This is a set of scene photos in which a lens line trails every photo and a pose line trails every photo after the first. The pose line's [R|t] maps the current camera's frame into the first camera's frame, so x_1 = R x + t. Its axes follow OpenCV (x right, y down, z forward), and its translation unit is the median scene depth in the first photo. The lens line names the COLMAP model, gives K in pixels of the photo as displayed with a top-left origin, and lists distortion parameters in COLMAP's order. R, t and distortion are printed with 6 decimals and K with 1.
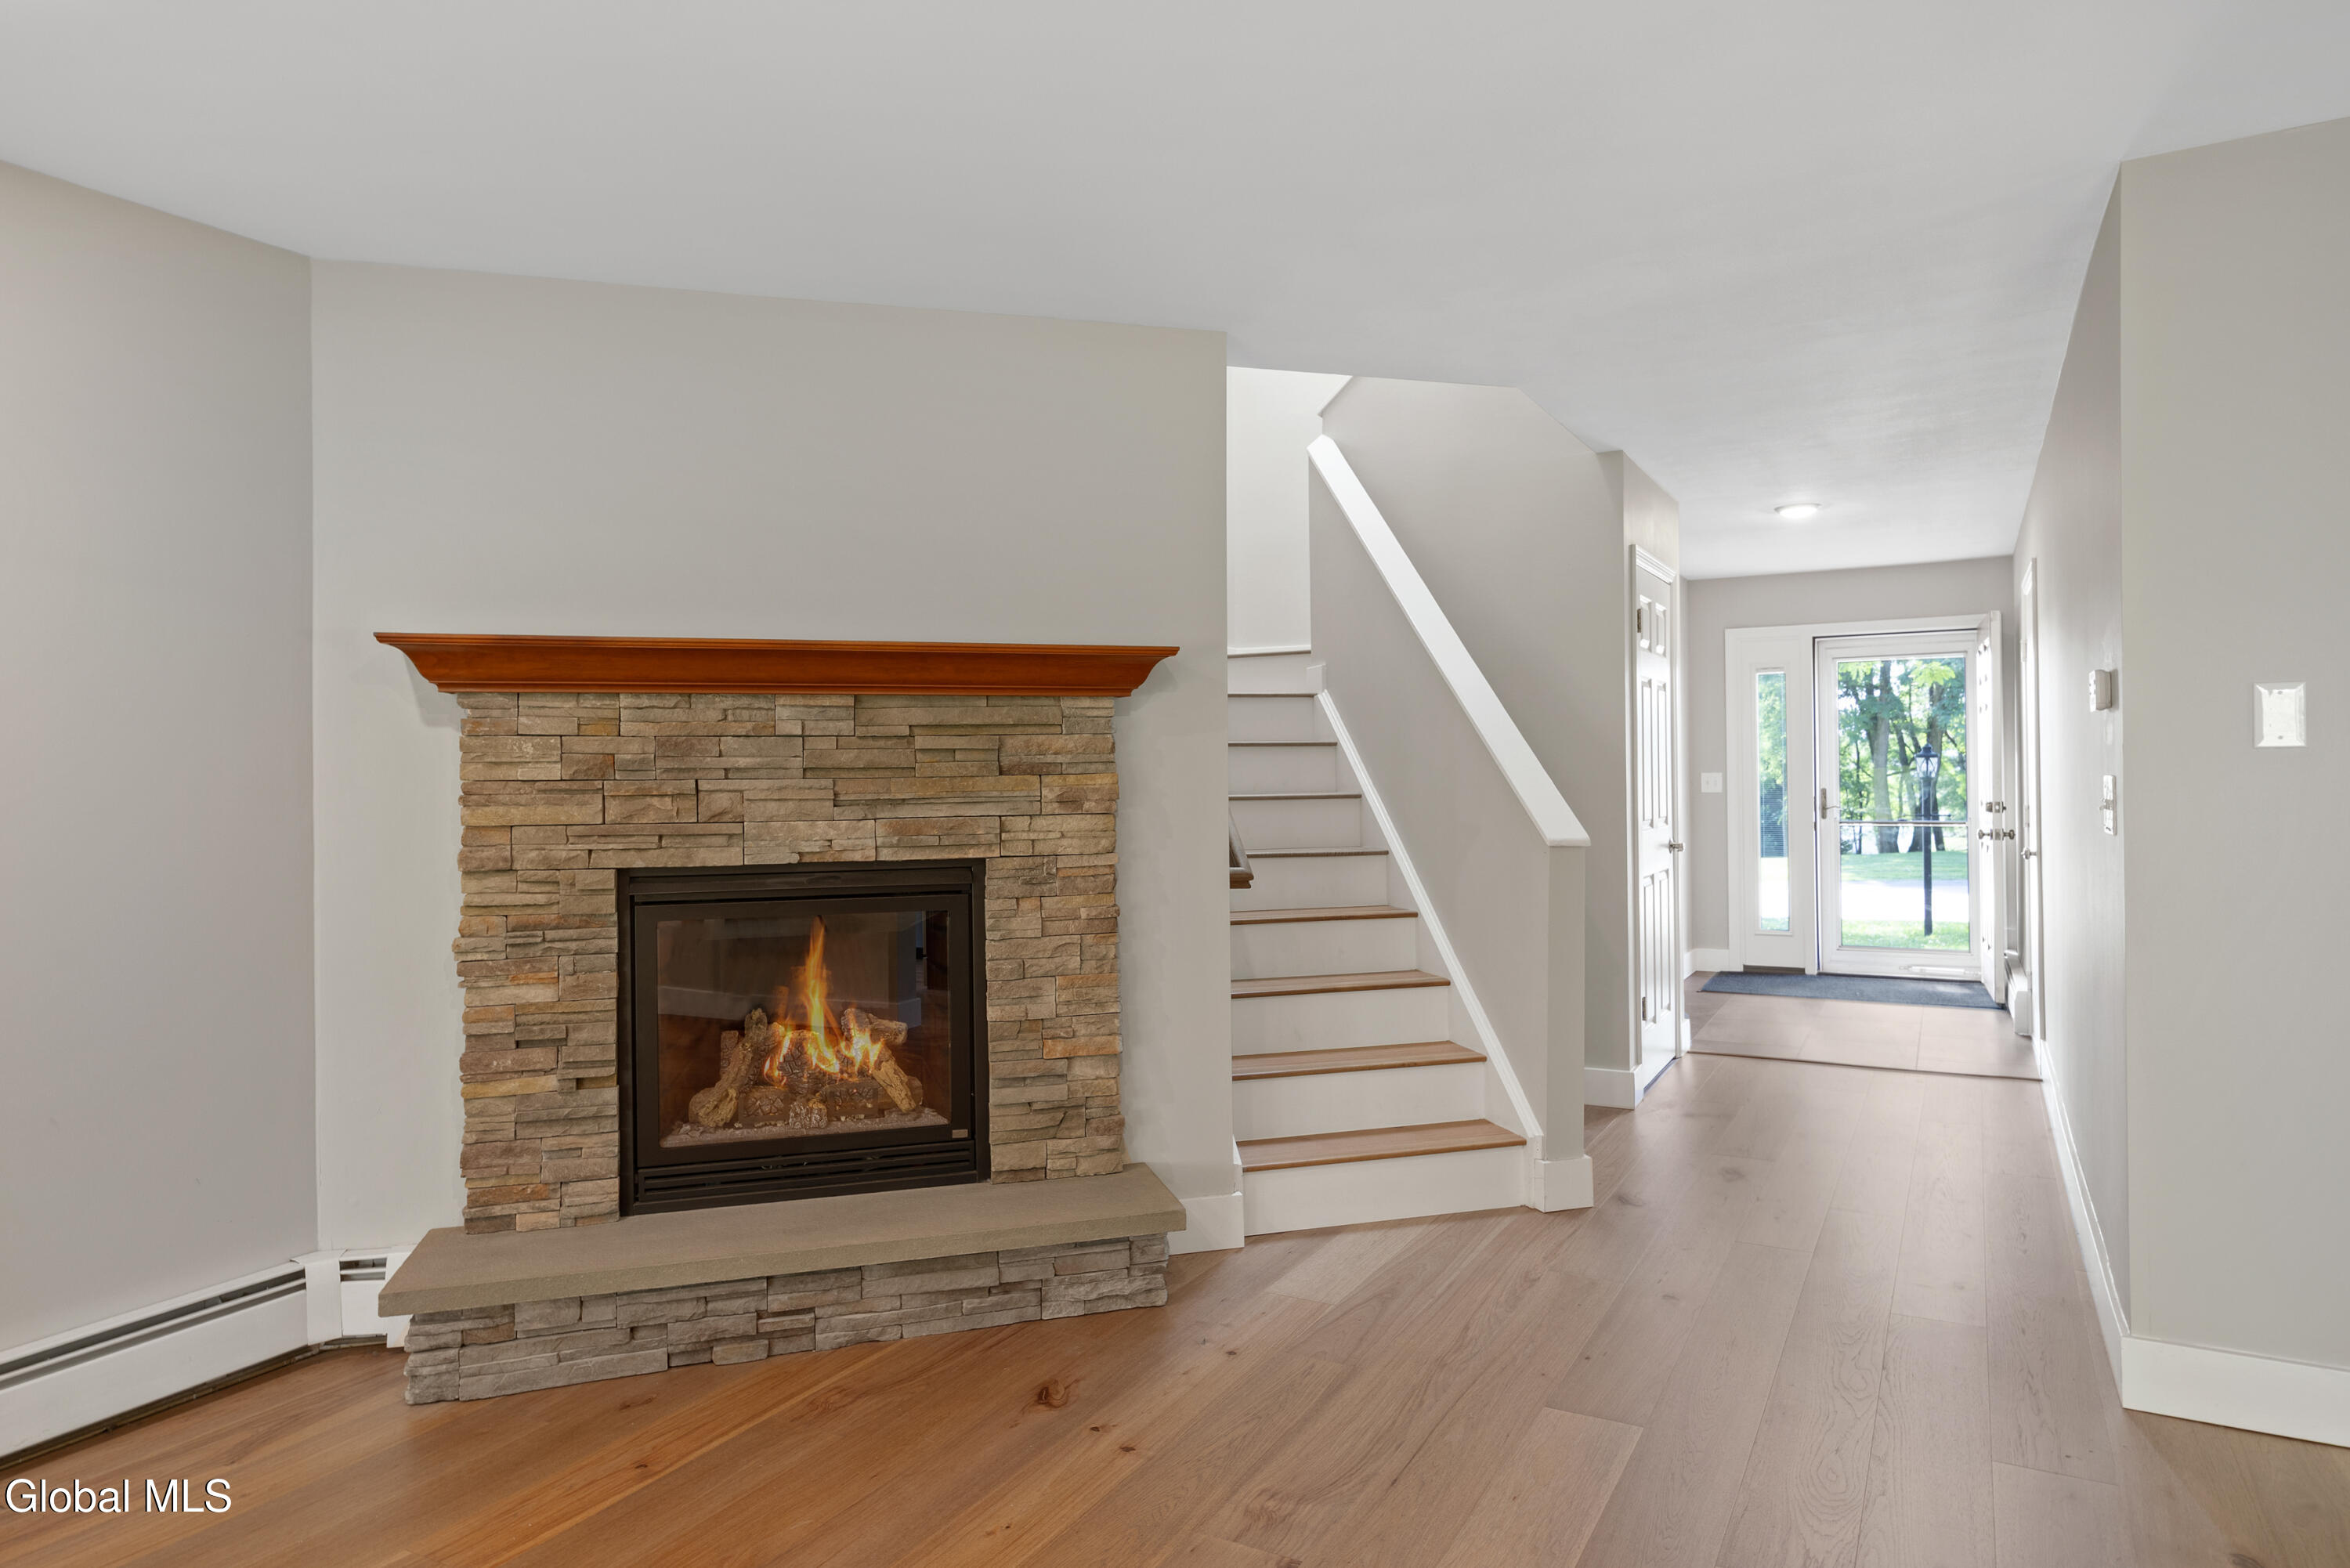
lens RADIAL K [[1413.8, 0, 1175.0], [0, 1413.8, 784.0], [0, 0, 1]] dist [0.002692, 0.000609]
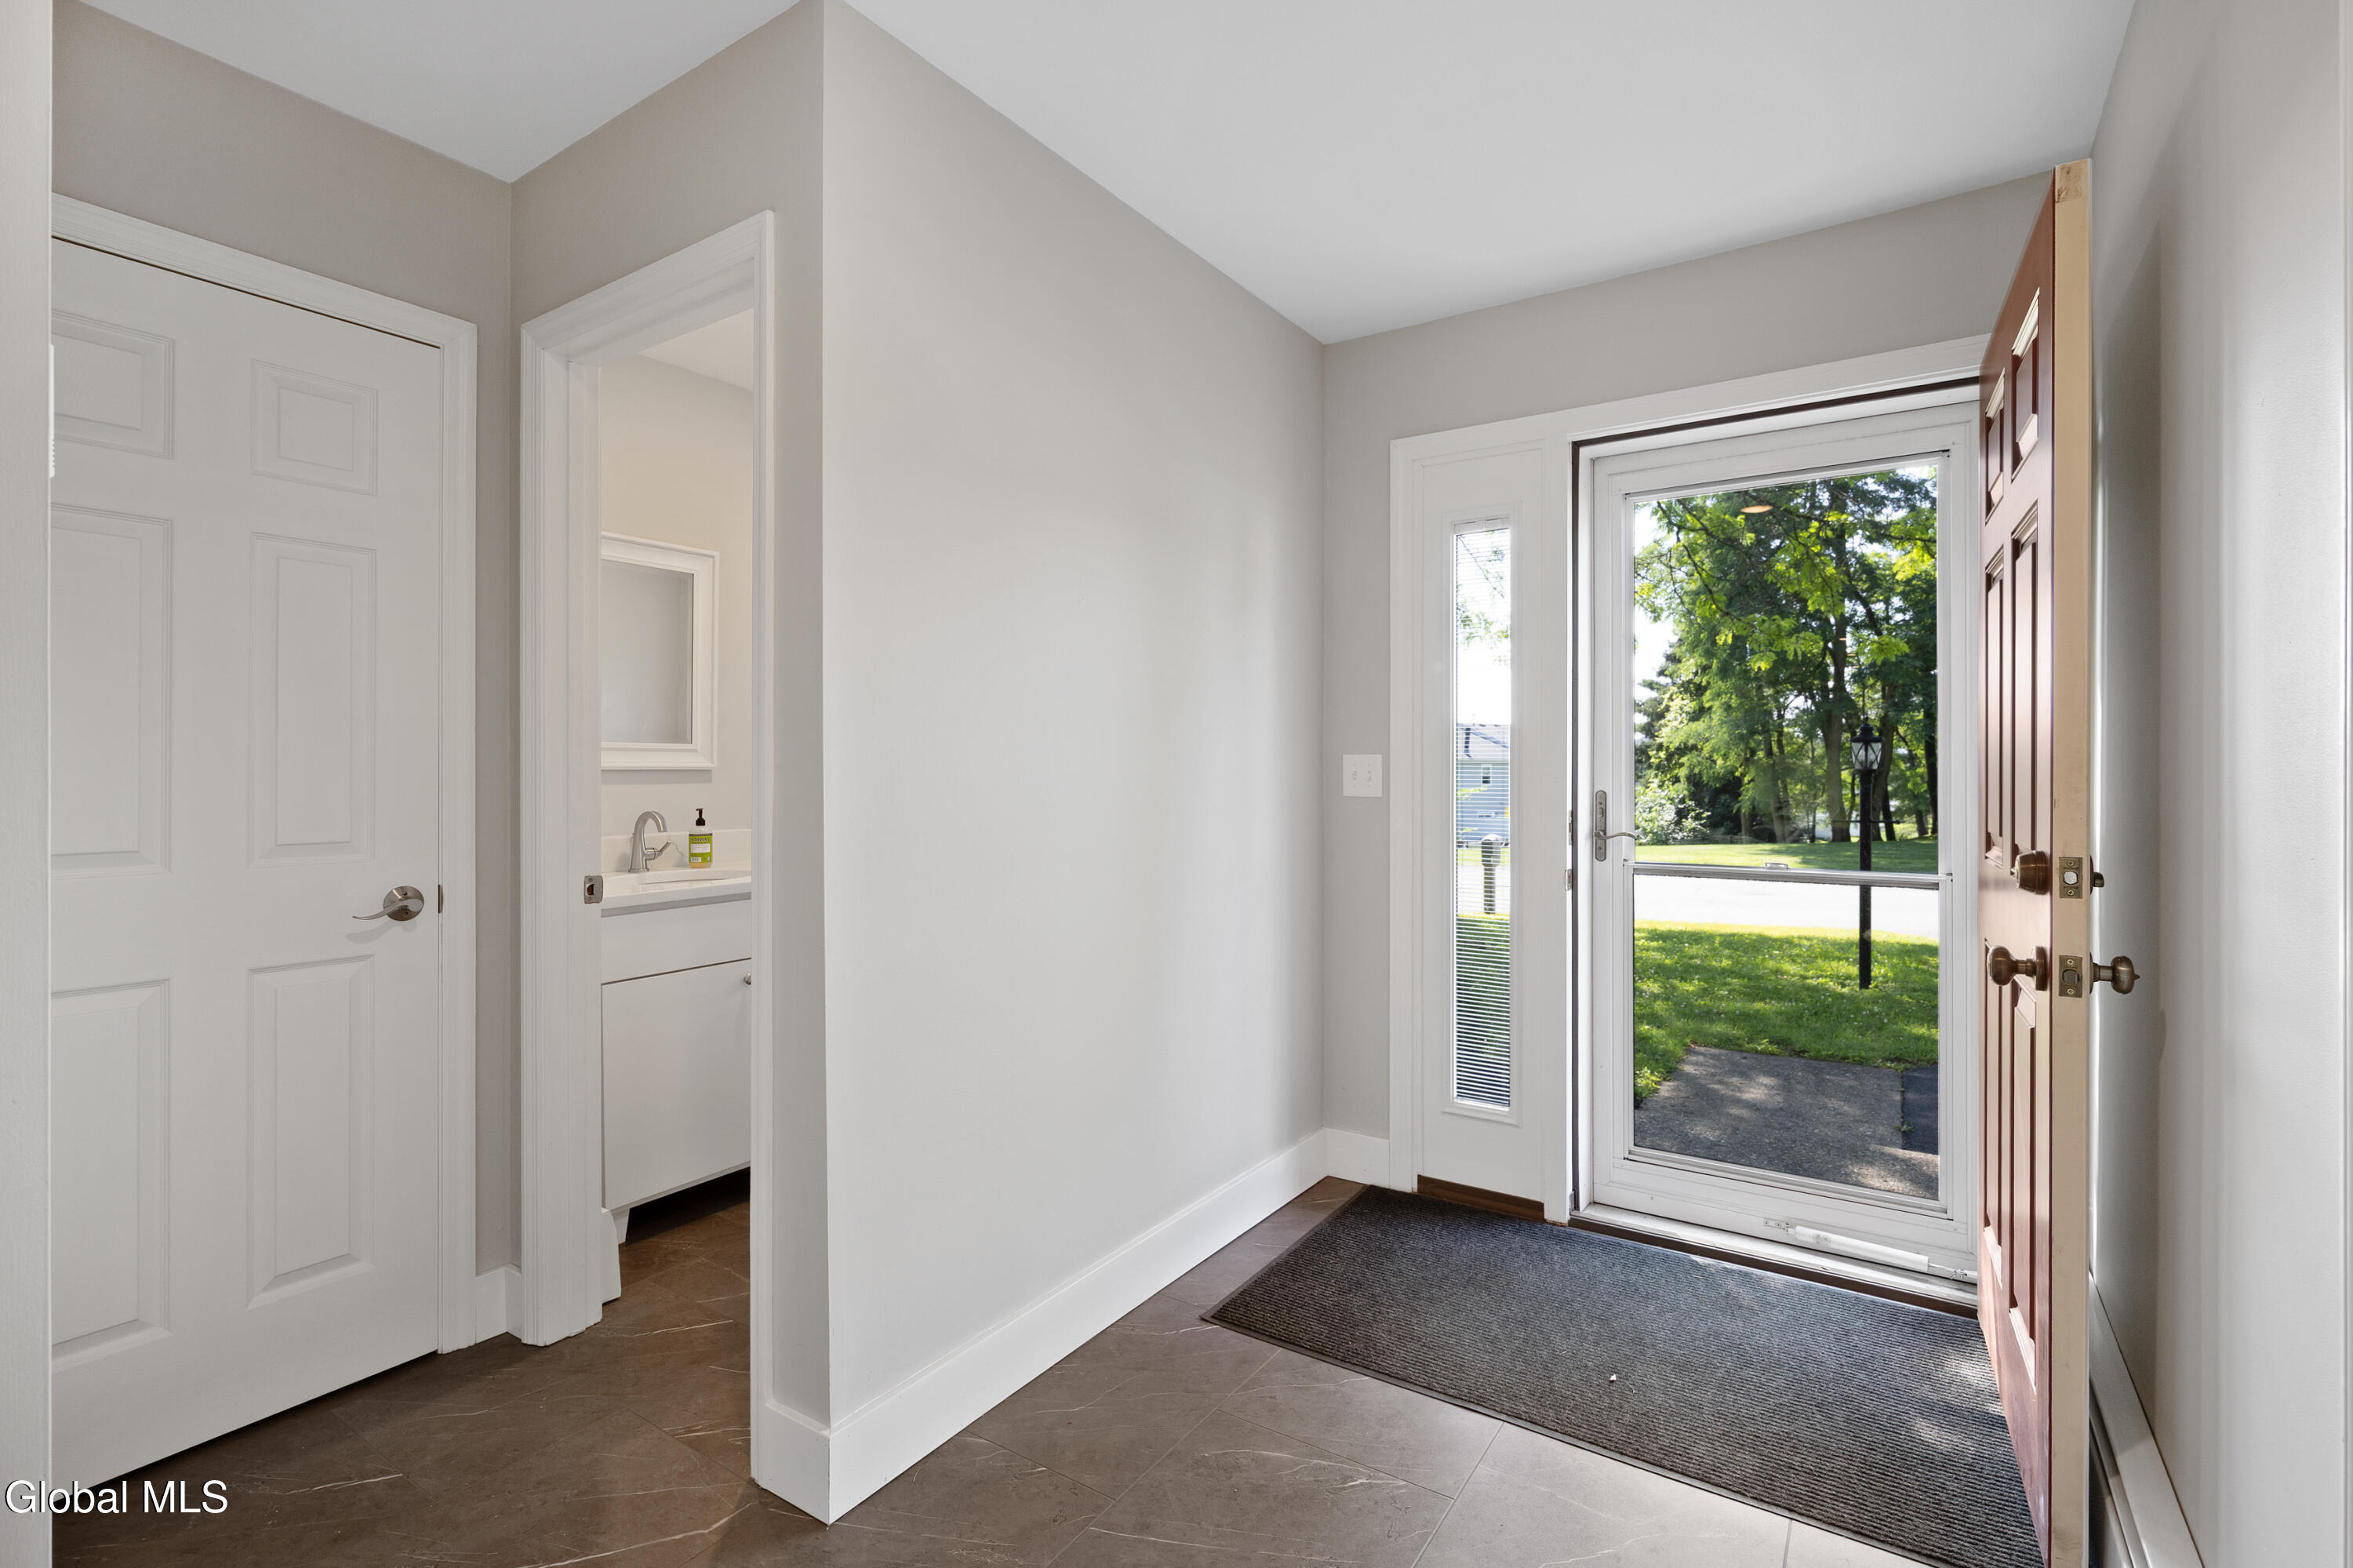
lens RADIAL K [[1091.3, 0, 1176.0], [0, 1091.3, 771.0], [0, 0, 1]] dist [-0.003846, -0.000239]
pose [[0.996220, 0.012806, -0.085922, 0.075422], [-0.012672, 0.999917, 0.002103, -0.000547], [0.085942, -0.001006, 0.996300, 0.137479]]
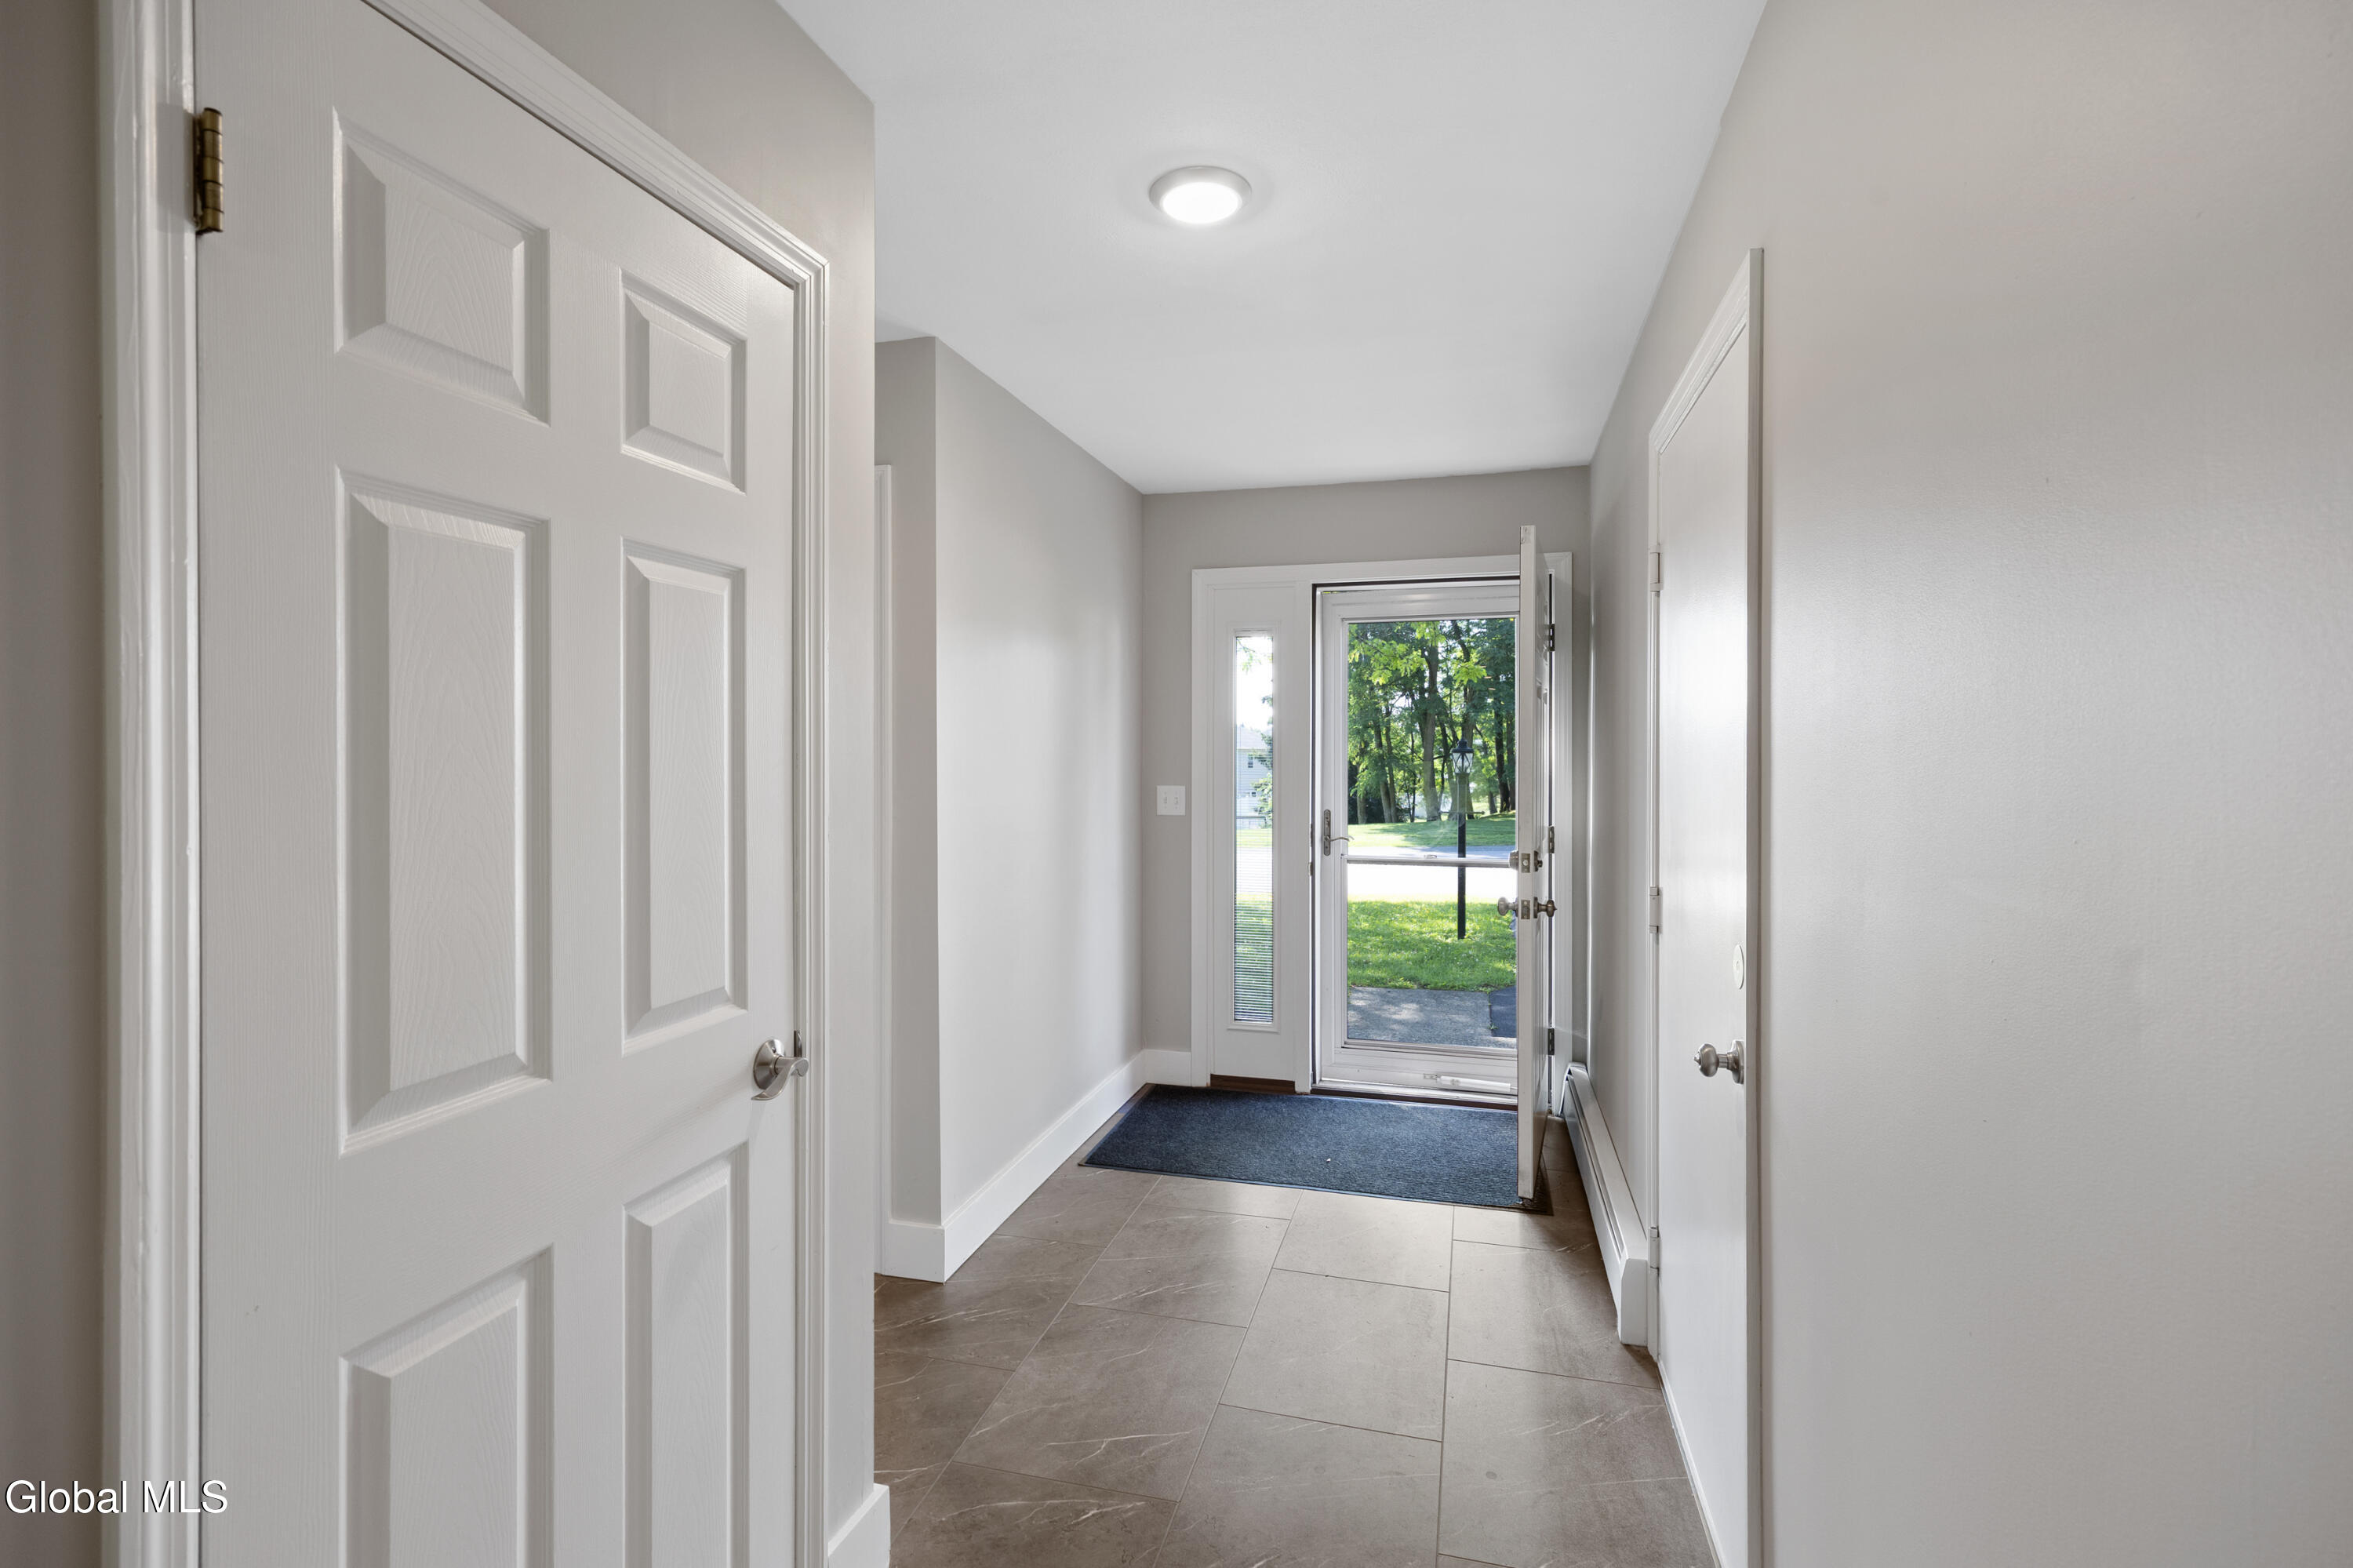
lens RADIAL K [[1096.6, 0, 1183.1], [0, 1096.6, 754.3], [0, 0, 1]] dist [-0.001276, -0.000009]
pose [[0.971247, 0.013795, 0.237675, 0.056489], [-0.013313, 0.999905, -0.003633, -0.004521], [-0.237702, 0.000365, 0.971338, 0.107106]]
